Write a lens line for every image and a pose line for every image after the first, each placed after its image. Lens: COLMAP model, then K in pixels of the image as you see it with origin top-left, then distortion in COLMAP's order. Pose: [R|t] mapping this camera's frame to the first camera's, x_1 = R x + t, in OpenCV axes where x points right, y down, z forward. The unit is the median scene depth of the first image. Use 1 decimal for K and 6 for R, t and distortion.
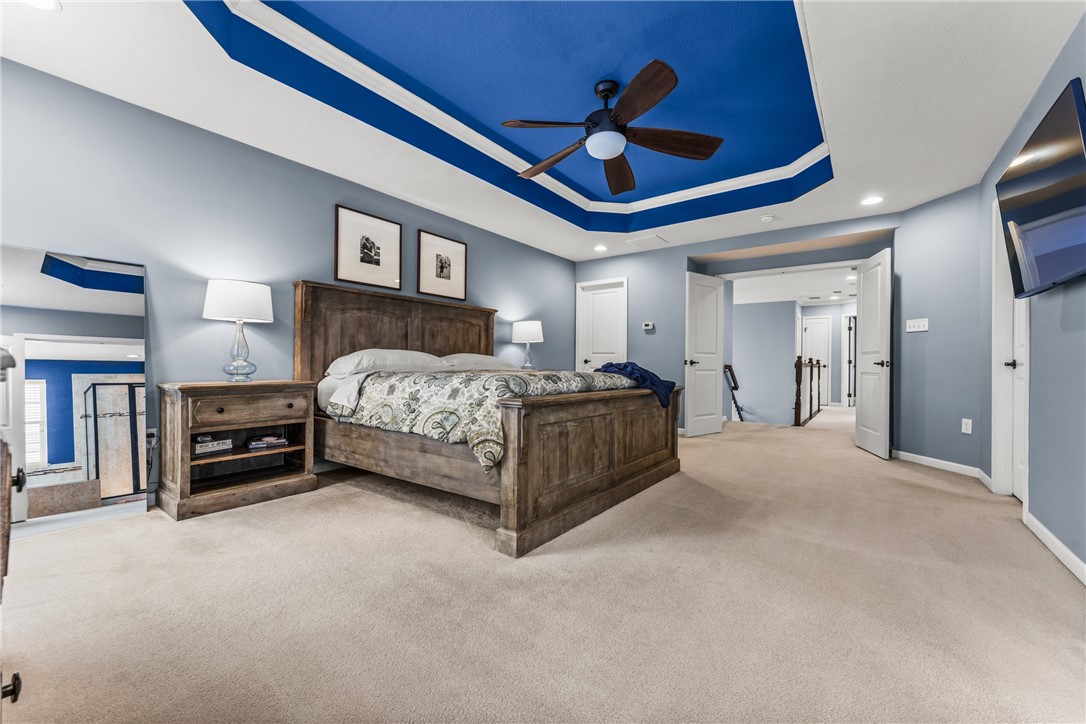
lens RADIAL K [[432.8, 0, 545.4], [0, 432.8, 358.1], [0, 0, 1]] dist [0.000196, -0.000009]
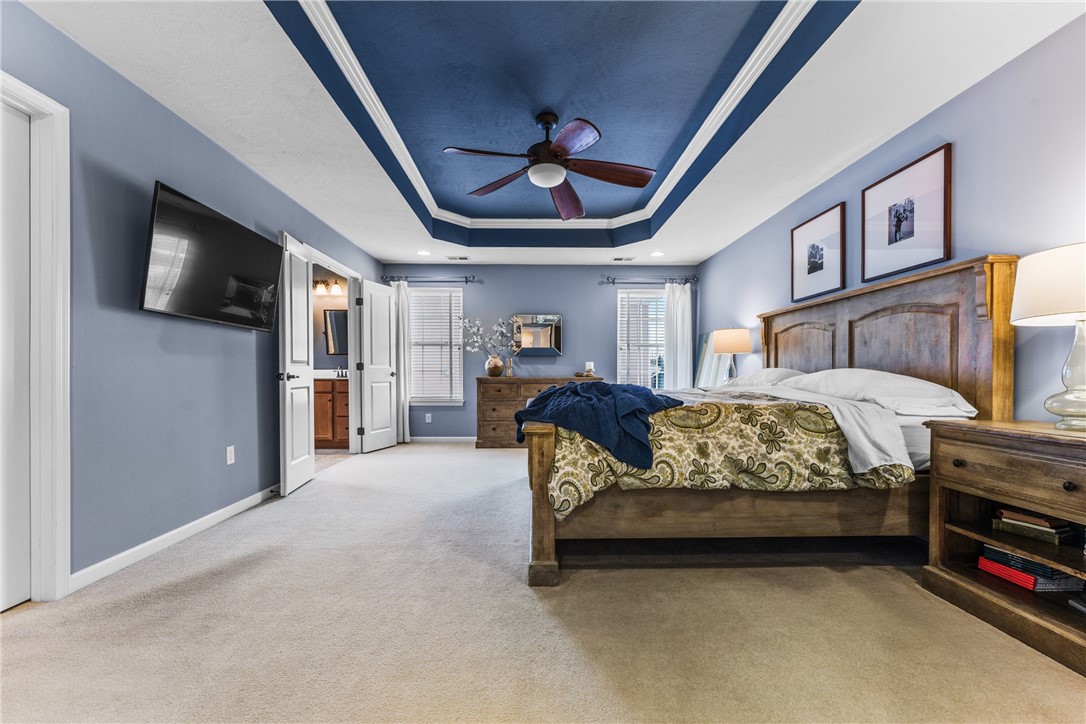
lens RADIAL K [[433.8, 0, 542.6], [0, 433.8, 366.6], [0, 0, 1]] dist [-0.007909, -0.000216]
pose [[-0.781405, -0.021483, -0.623654, 0.558365], [-0.002180, 0.999495, -0.031697, 0.007258], [0.624020, -0.023408, -0.781057, 1.271530]]
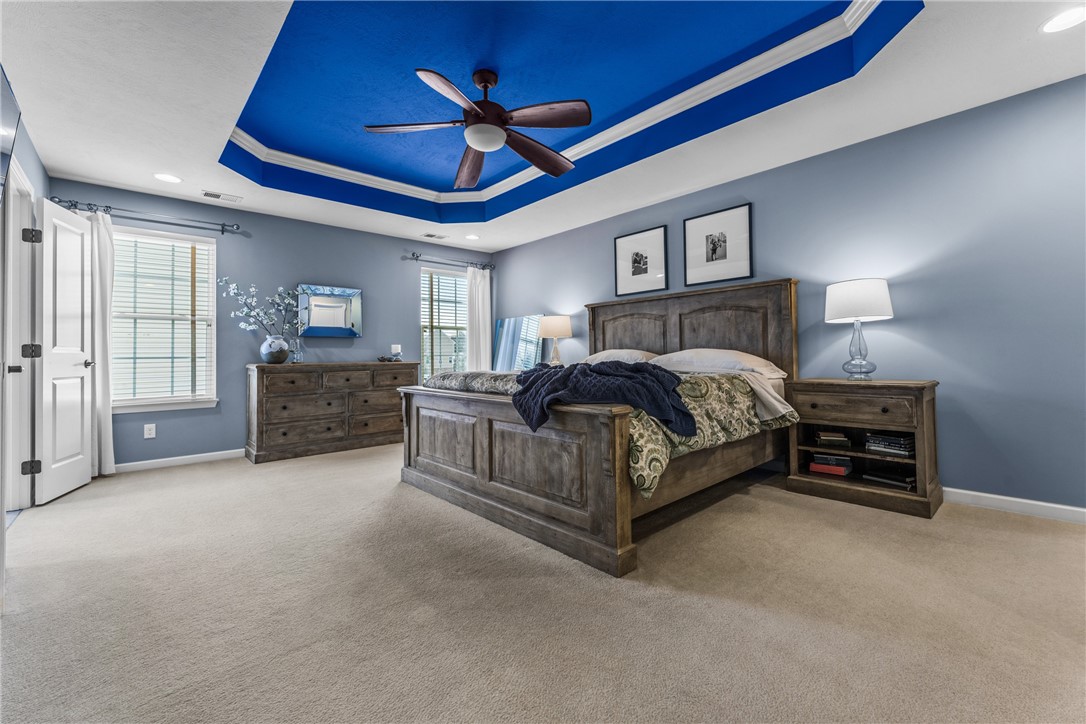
lens RADIAL K [[442.7, 0, 539.5], [0, 442.7, 338.3], [0, 0, 1]] dist [-0.000954, -0.000004]
pose [[-0.182844, -0.048182, -0.981961, 0.746445], [0.025738, 0.998221, -0.053772, 0.007512], [0.982805, -0.035106, -0.181279, 0.896520]]
